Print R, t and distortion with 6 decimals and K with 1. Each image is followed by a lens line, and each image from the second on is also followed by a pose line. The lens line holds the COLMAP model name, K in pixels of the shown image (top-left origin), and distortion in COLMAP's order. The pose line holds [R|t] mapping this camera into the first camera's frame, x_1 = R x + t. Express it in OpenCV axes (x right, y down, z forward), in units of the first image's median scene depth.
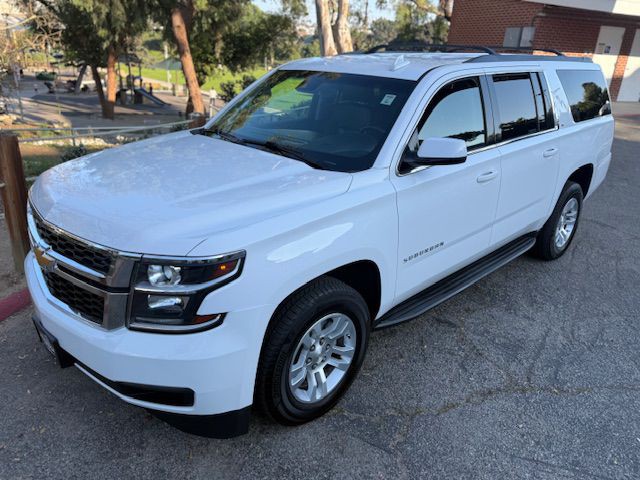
lens RADIAL K [[484.8, 0, 320.0], [0, 484.8, 240.0], [0, 0, 1]] dist [0.004490, 0.002726]
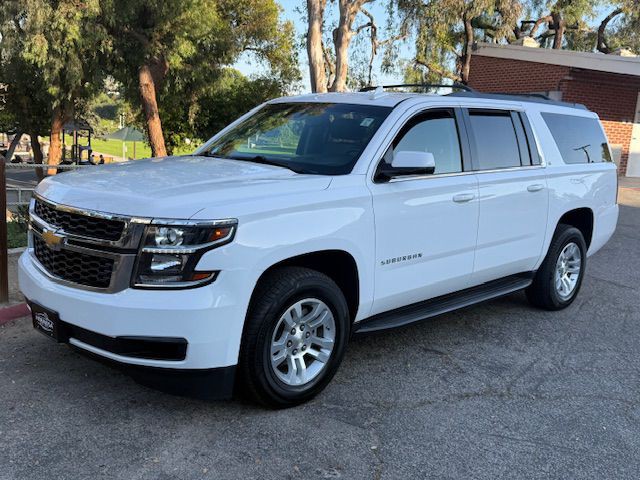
lens RADIAL K [[643.0, 0, 326.8], [0, 643.0, 239.4], [0, 0, 1]] dist [0.058540, -0.026284]
pose [[0.999686, 0.016058, 0.019237, 0.023433], [-0.011972, 0.980477, -0.196269, 0.251435], [-0.022013, 0.195977, 0.980361, -0.366615]]
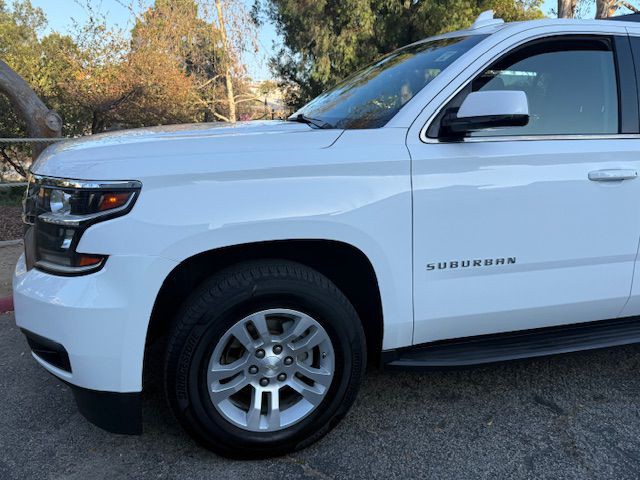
lens RADIAL K [[533.6, 0, 320.0], [0, 533.6, 240.0], [0, 0, 1]] dist [0.002066, -0.006767]
pose [[0.893331, 0.091285, -0.440030, 0.340010], [-0.166377, 0.976758, -0.135140, 0.124233], [0.417467, 0.193936, 0.887756, 0.234848]]
